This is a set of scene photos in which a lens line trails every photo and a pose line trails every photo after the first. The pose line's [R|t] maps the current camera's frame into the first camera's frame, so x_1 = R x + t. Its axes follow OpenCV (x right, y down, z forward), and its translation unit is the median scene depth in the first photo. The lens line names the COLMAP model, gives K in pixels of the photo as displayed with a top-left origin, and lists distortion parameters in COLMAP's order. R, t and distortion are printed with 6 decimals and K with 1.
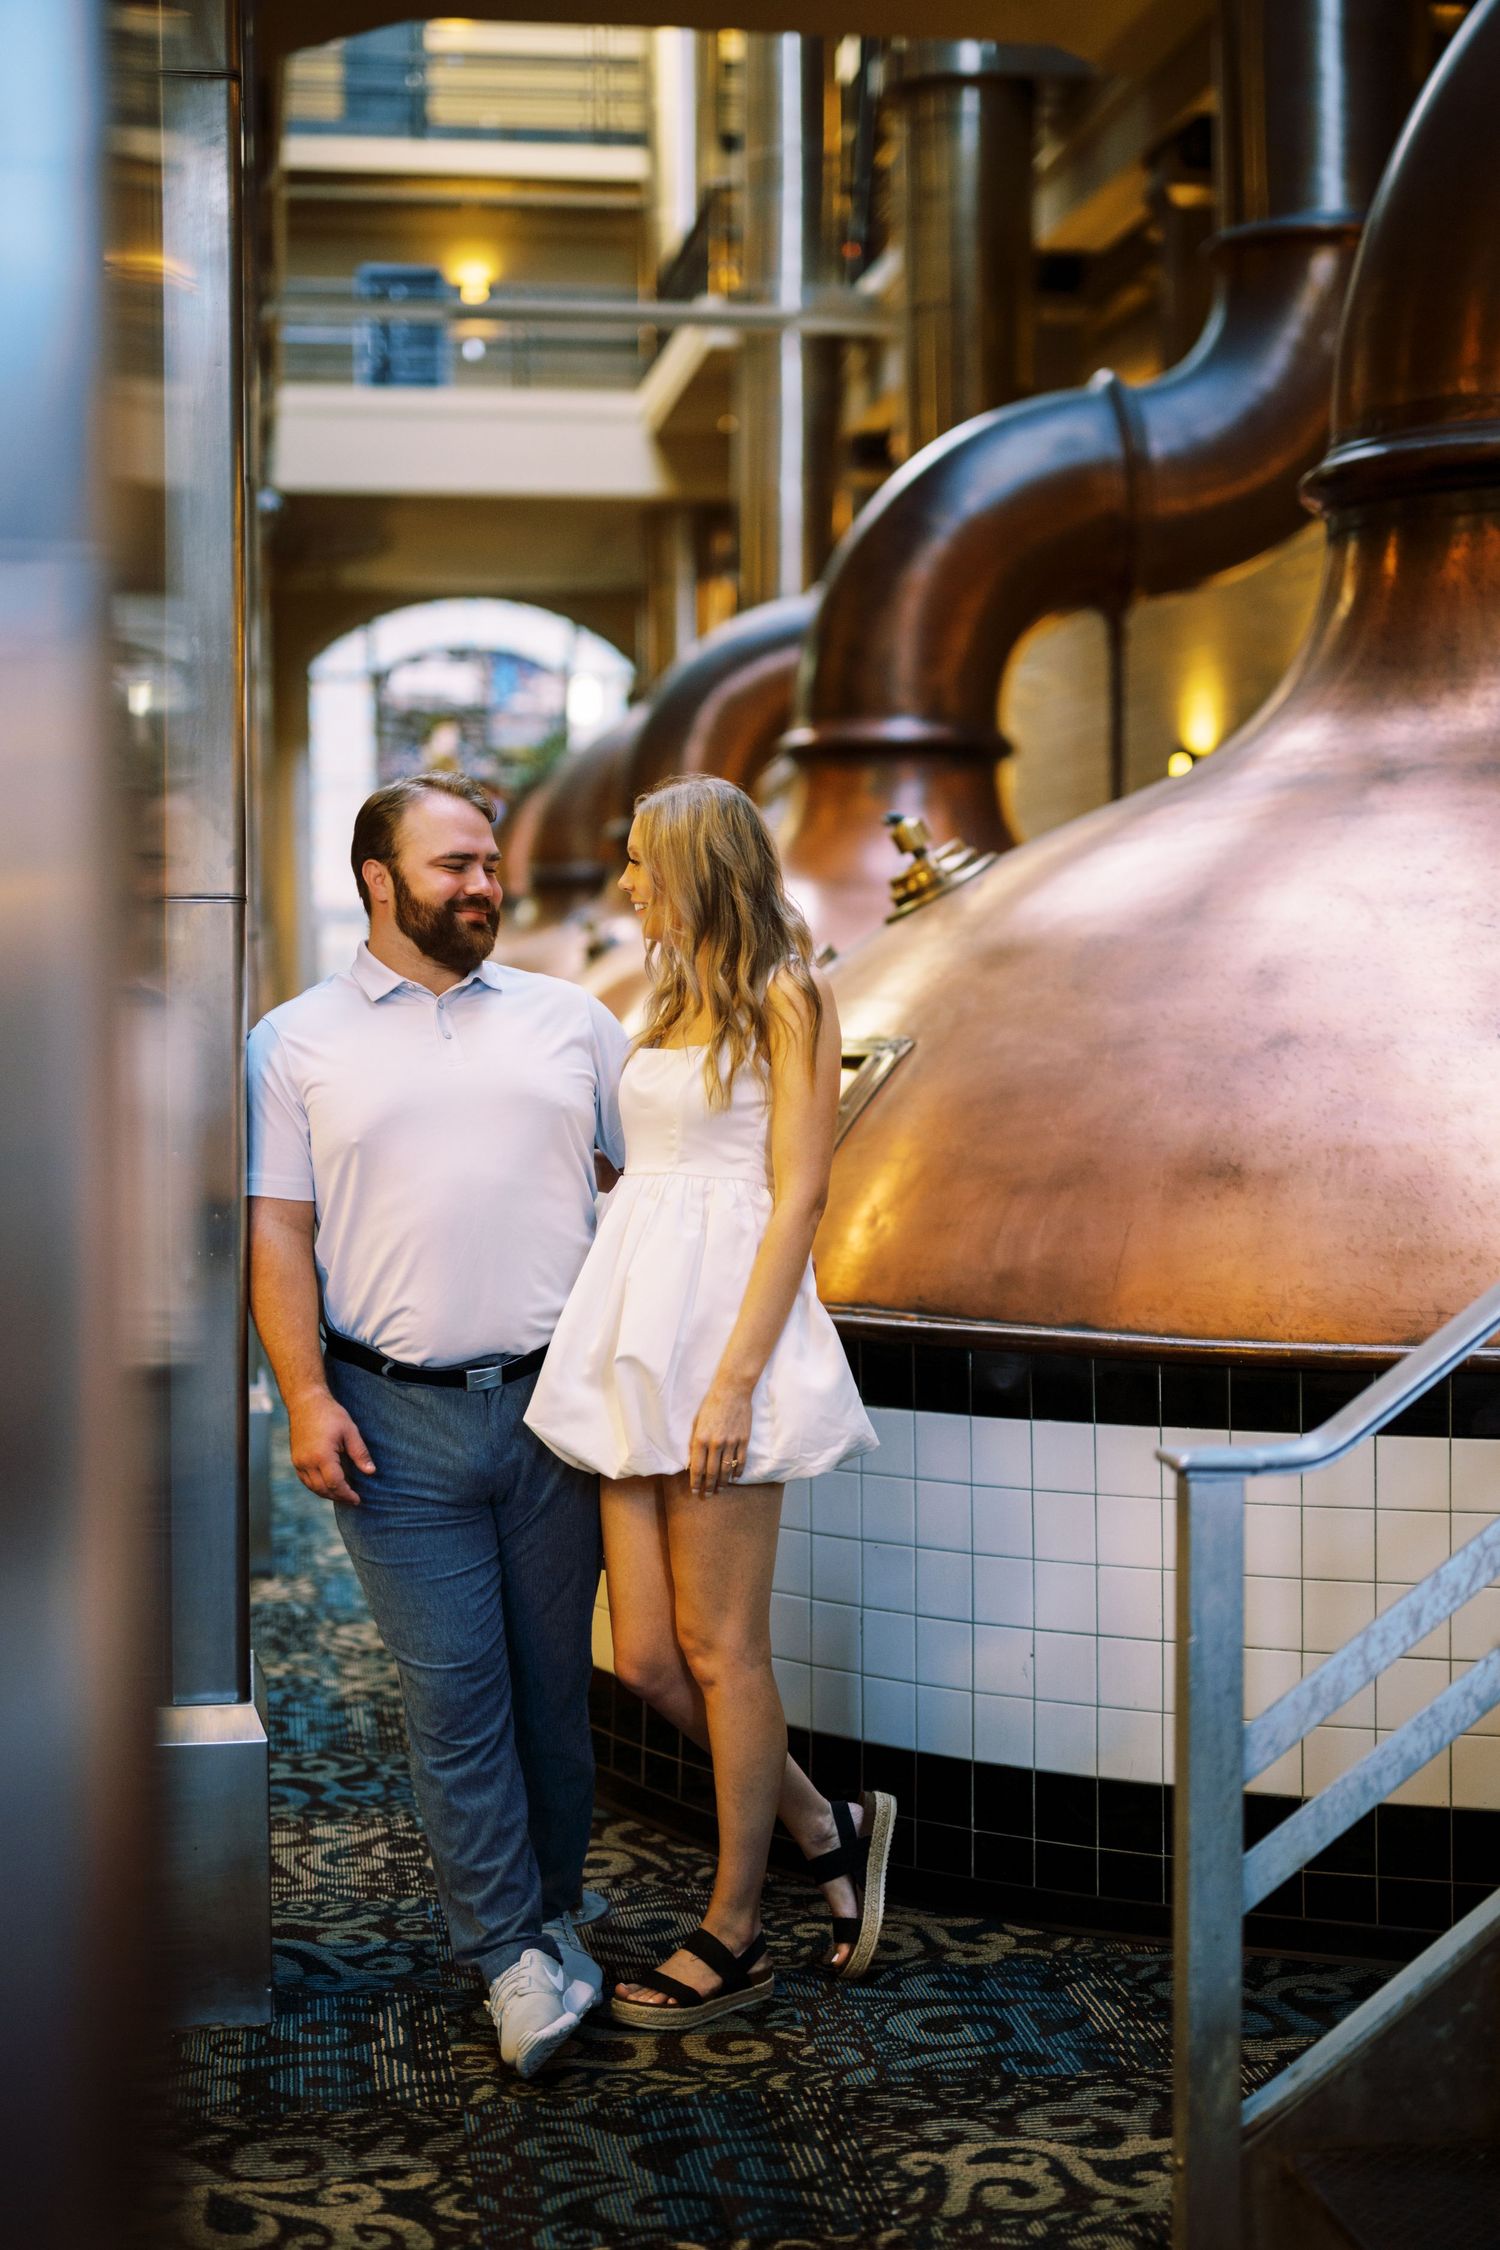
lens RADIAL K [[3119.2, 0, 750.0], [0, 3119.2, 1125.0], [0, 0, 1]] dist [-0.000814, 0.025327]
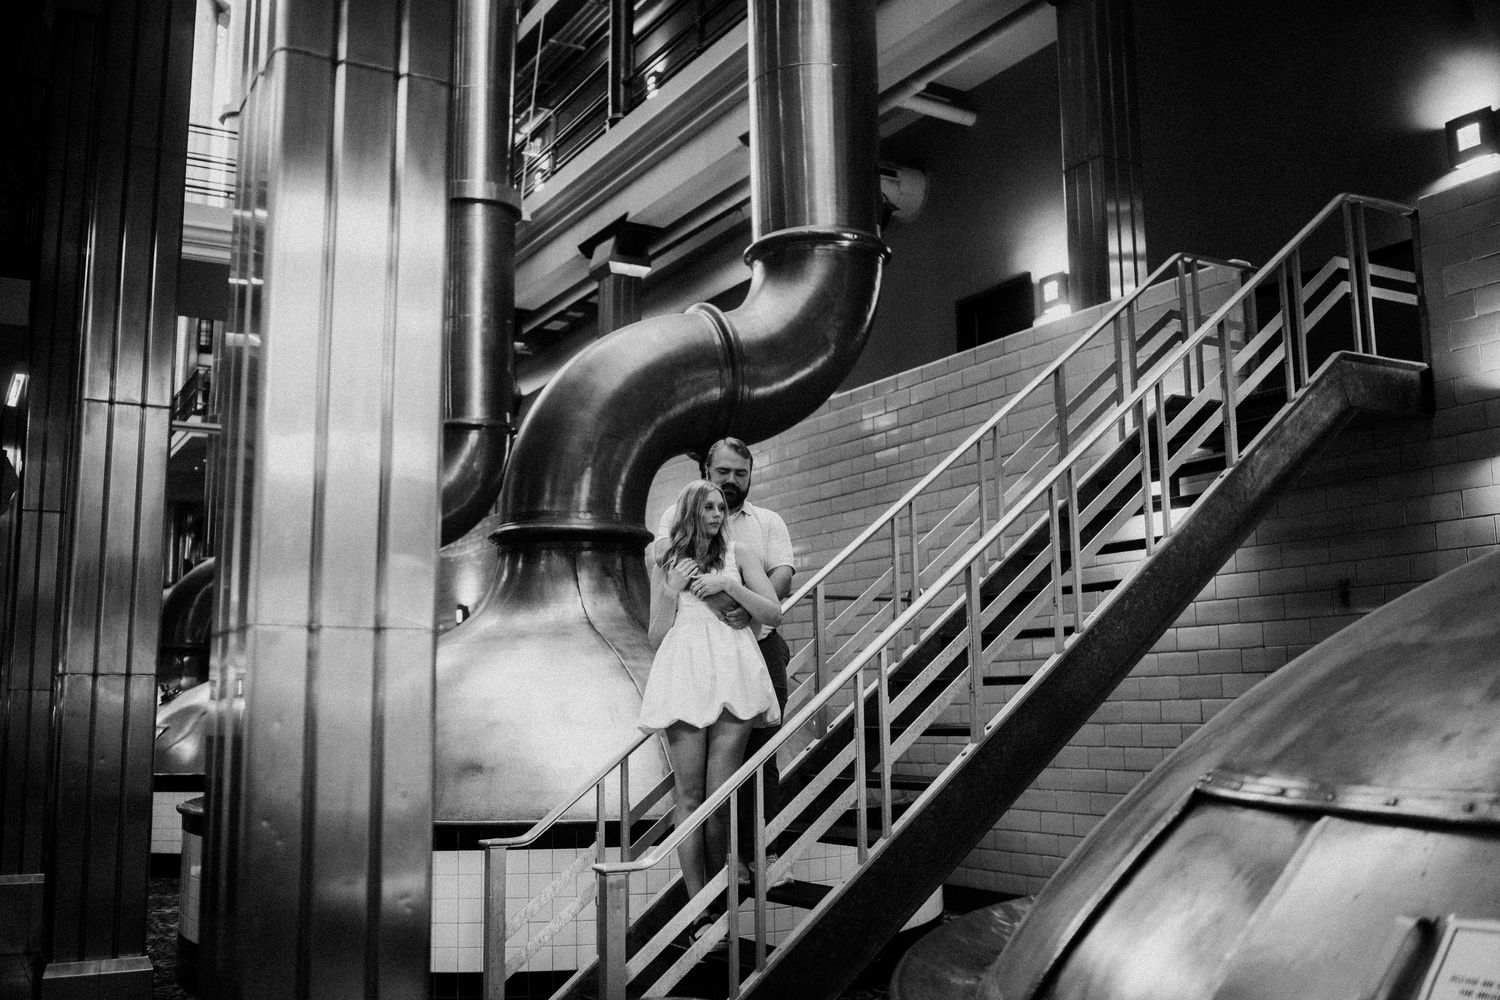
lens RADIAL K [[1511.9, 0, 750.0], [0, 1511.9, 500.0], [0, 0, 1]] dist [-0.004358, -0.004102]
pose [[0.921788, 0.049628, 0.384505, -0.158037], [0.023788, 0.982665, -0.183859, 0.031491], [-0.386964, 0.178625, 0.904628, -0.420584]]
